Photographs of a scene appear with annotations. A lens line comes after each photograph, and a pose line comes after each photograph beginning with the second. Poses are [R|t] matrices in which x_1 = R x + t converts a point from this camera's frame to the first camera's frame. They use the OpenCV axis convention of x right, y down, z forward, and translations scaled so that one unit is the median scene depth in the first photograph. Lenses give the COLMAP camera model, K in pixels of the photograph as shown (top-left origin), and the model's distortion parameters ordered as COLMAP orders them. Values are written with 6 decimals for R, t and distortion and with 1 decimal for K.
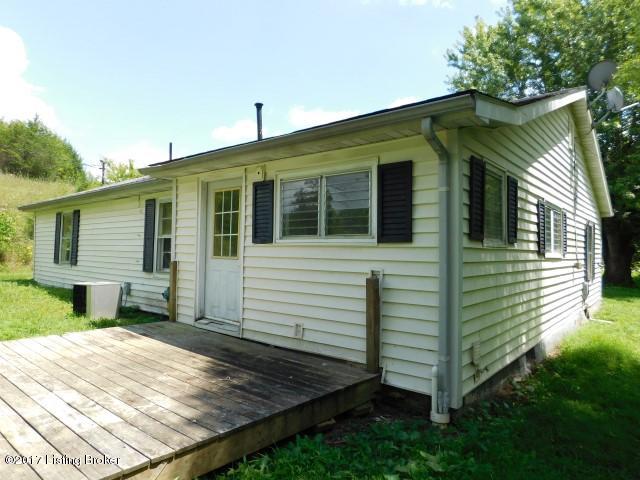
lens RADIAL K [[419.2, 0, 320.0], [0, 419.2, 240.0], [0, 0, 1]] dist [0.000370, 0.000301]
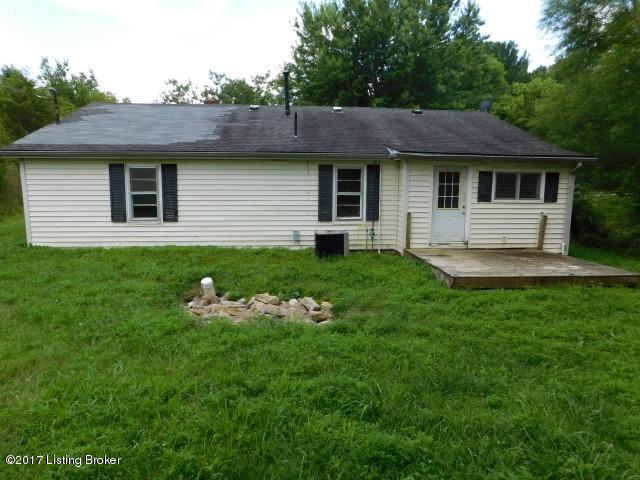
lens RADIAL K [[419.2, 0, 320.0], [0, 419.2, 240.0], [0, 0, 1]] dist [0.000370, 0.000301]
pose [[0.648454, -0.122854, 0.751276, -2.107489], [-0.025029, 0.982918, 0.182336, -0.153772], [-0.760843, -0.137040, 0.634302, 0.276711]]
